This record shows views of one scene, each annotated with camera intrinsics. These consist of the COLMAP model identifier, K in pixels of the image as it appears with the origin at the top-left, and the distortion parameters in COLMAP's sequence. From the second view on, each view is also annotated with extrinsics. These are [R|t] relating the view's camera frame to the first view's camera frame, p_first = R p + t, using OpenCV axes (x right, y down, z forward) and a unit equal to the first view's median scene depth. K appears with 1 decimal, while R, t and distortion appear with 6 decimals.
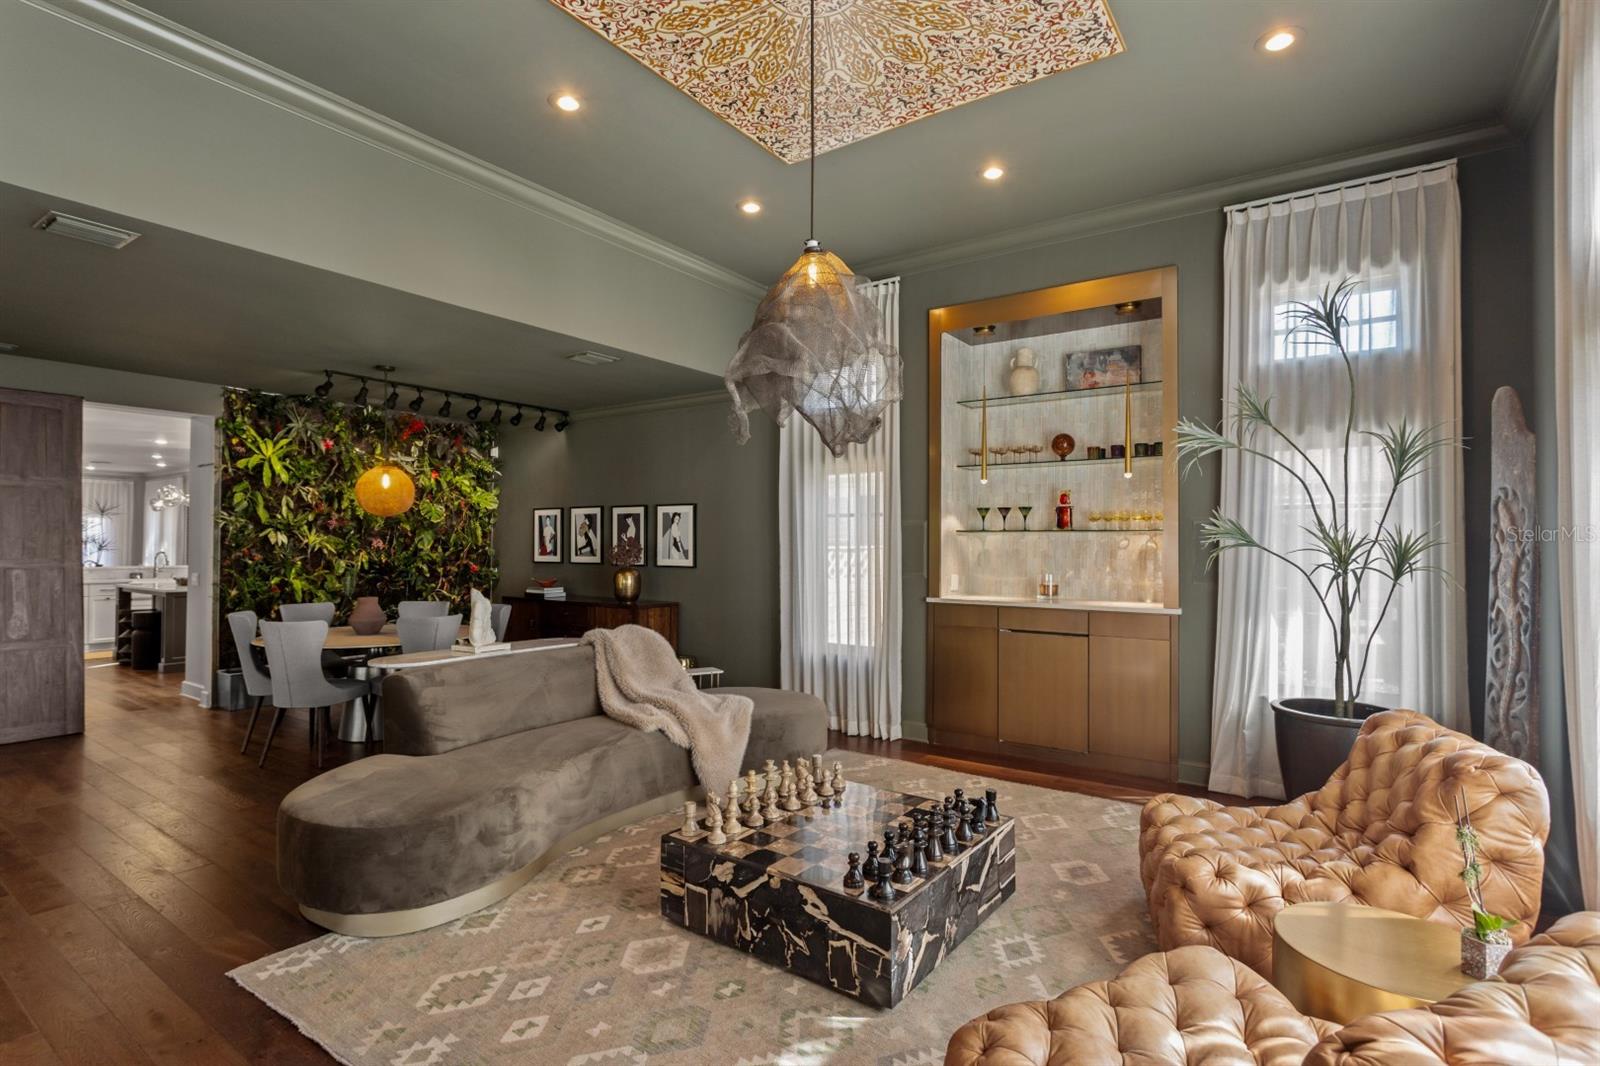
lens RADIAL K [[803.6, 0, 793.5], [0, 803.6, 527.1], [0, 0, 1]] dist [-0.019822, 0.009170]
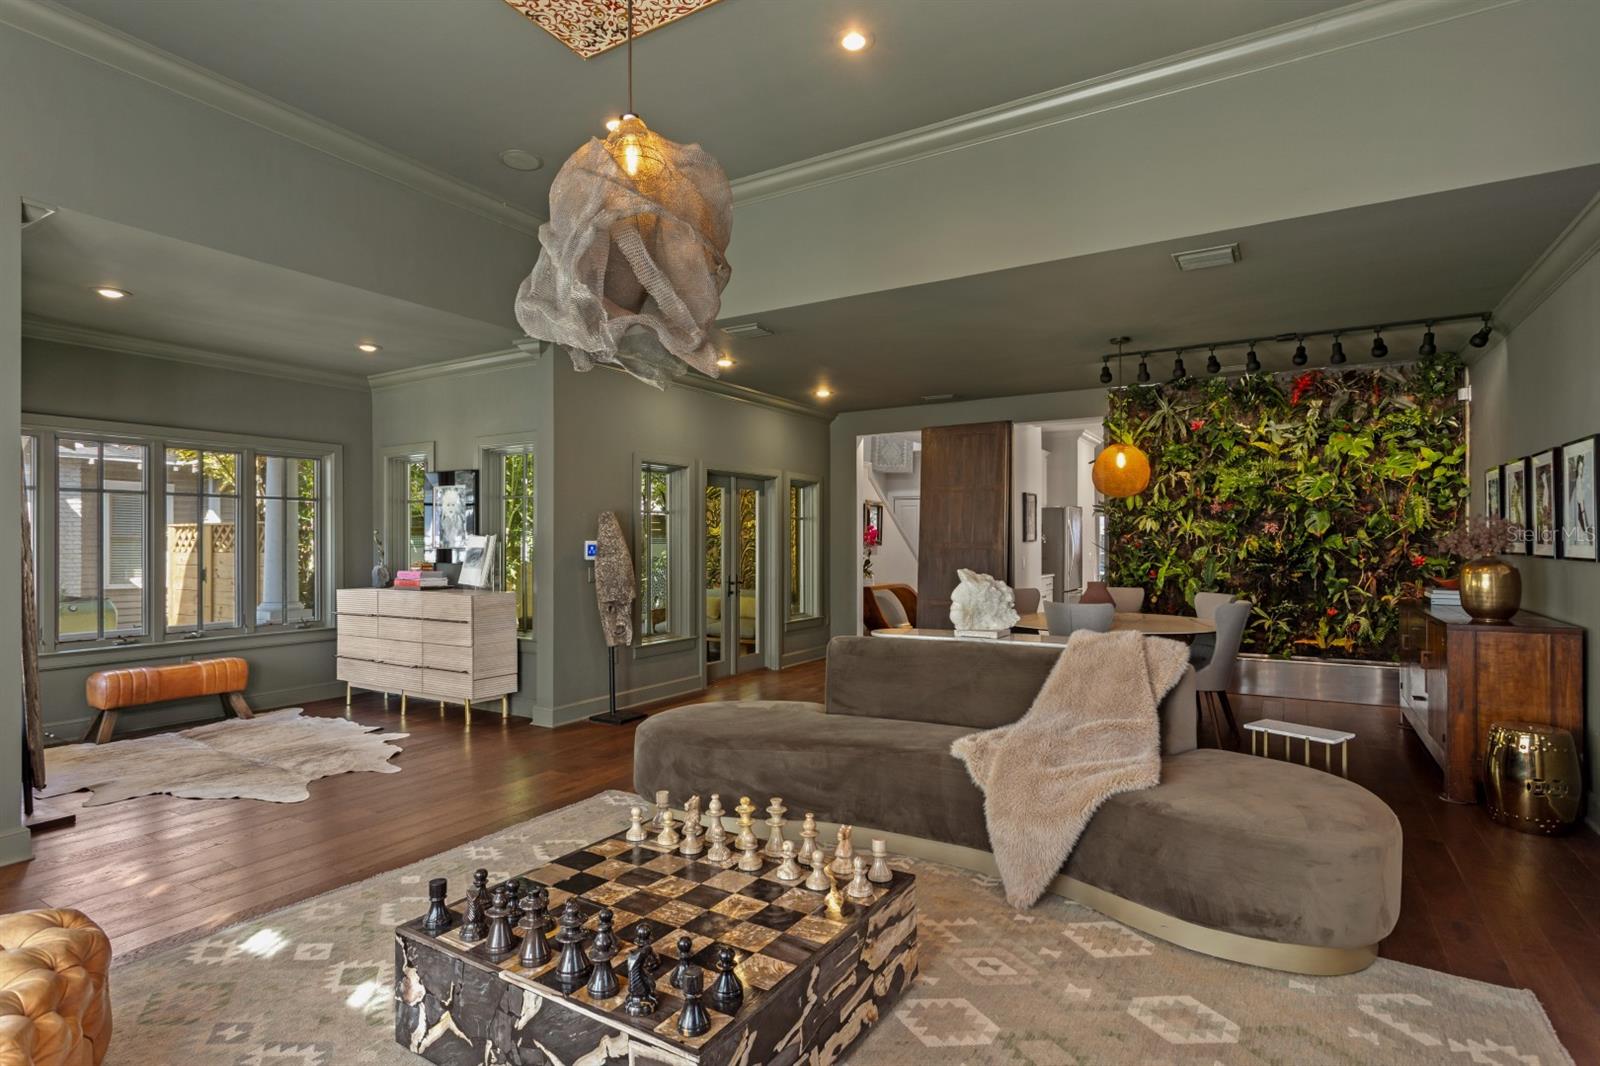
lens RADIAL K [[803.6, 0, 794.5], [0, 803.6, 545.3], [0, 0, 1]] dist [-0.019822, 0.009170]
pose [[0.082322, -0.005955, -0.996588, 0.384138], [0.024757, 0.999686, -0.003929, 0.035369], [0.996298, -0.024349, 0.082443, 0.530307]]
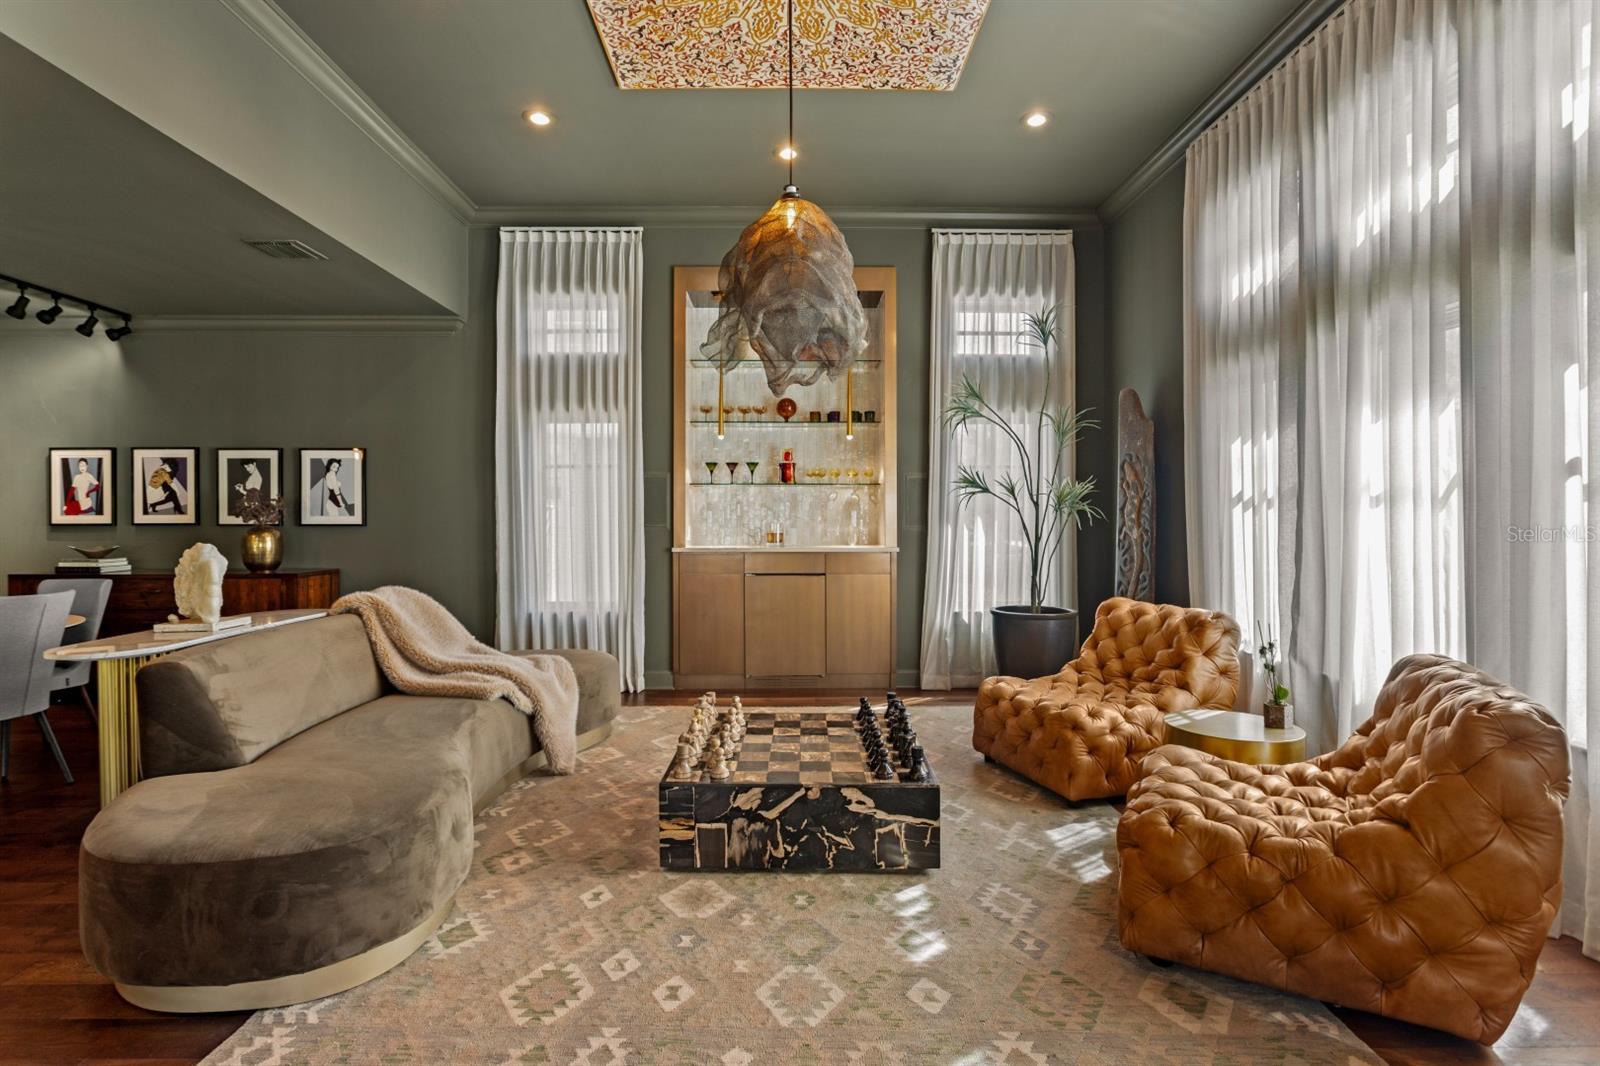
lens RADIAL K [[803.6, 0, 800.8], [0, 803.6, 514.5], [0, 0, 1]] dist [-0.019822, 0.009170]
pose [[0.802149, -0.003657, 0.597113, -0.294020], [-0.007331, 0.999846, 0.015972, 0.025994], [-0.597079, -0.017190, 0.801998, 0.073722]]
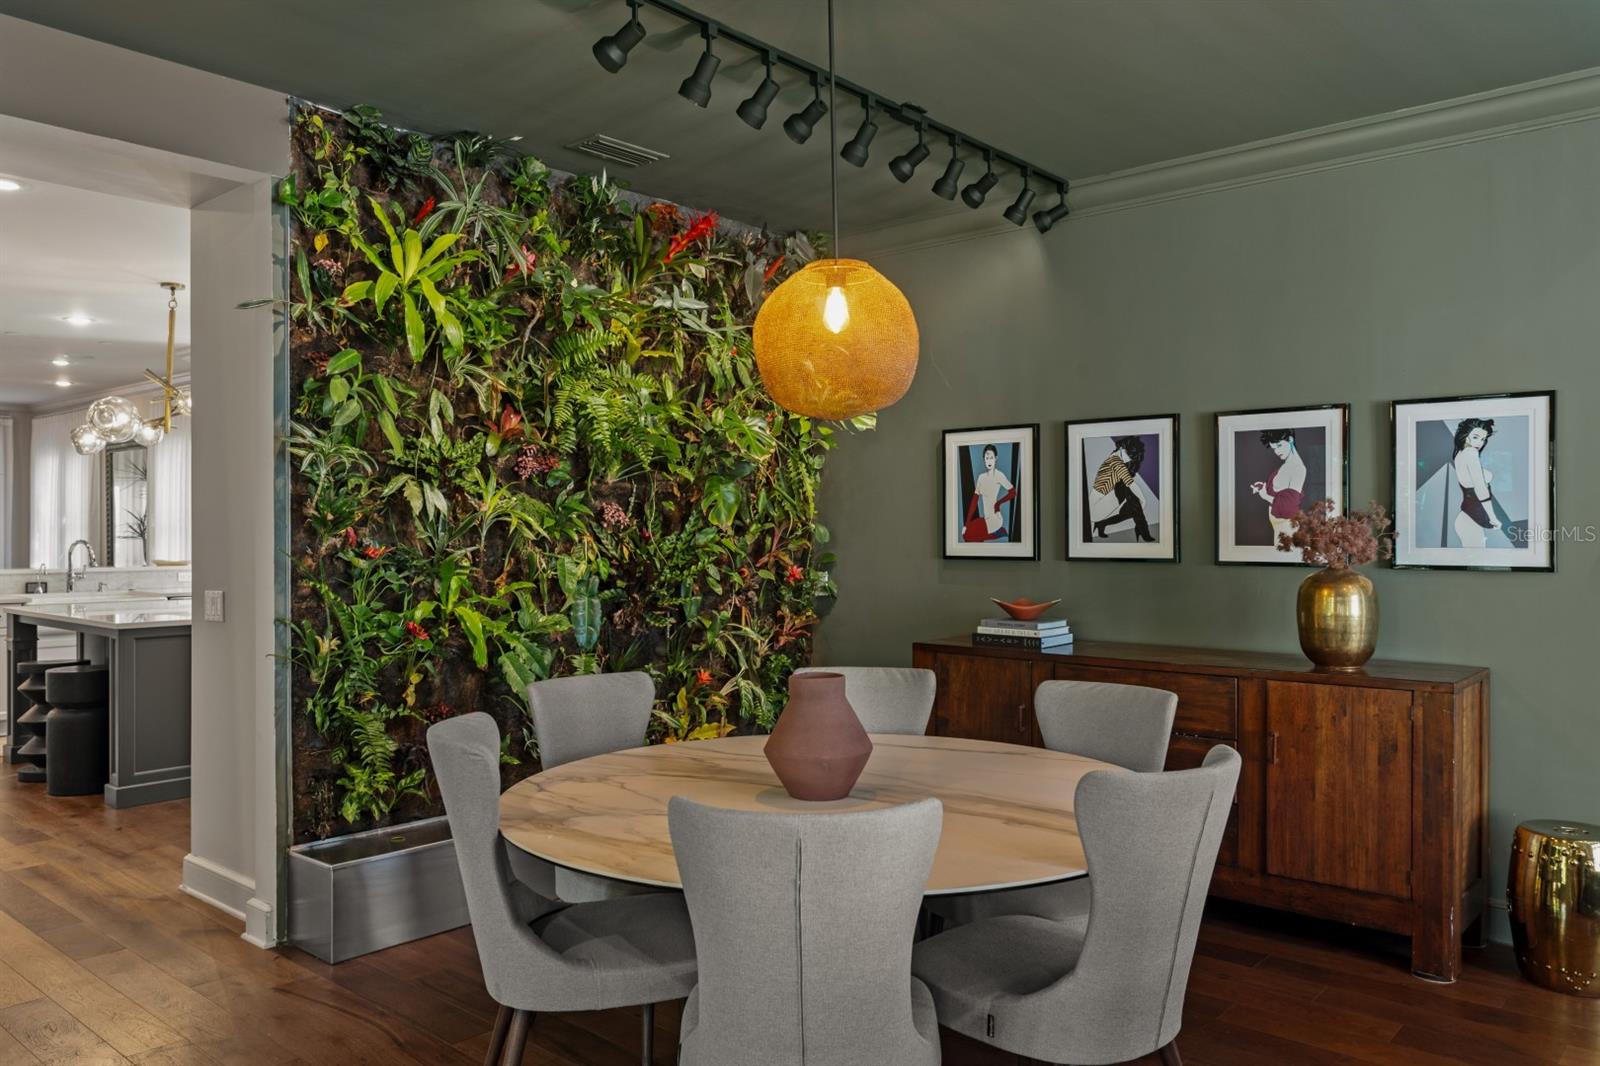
lens RADIAL K [[1189.9, 0, 793.9], [0, 1189.9, 530.6], [0, 0, 1]] dist [0.005328, -0.002323]
pose [[0.995277, -0.007556, -0.096784, -0.471224], [0.009793, 0.999695, 0.022659, 0.020093], [0.096583, -0.023499, 0.995047, 0.506842]]
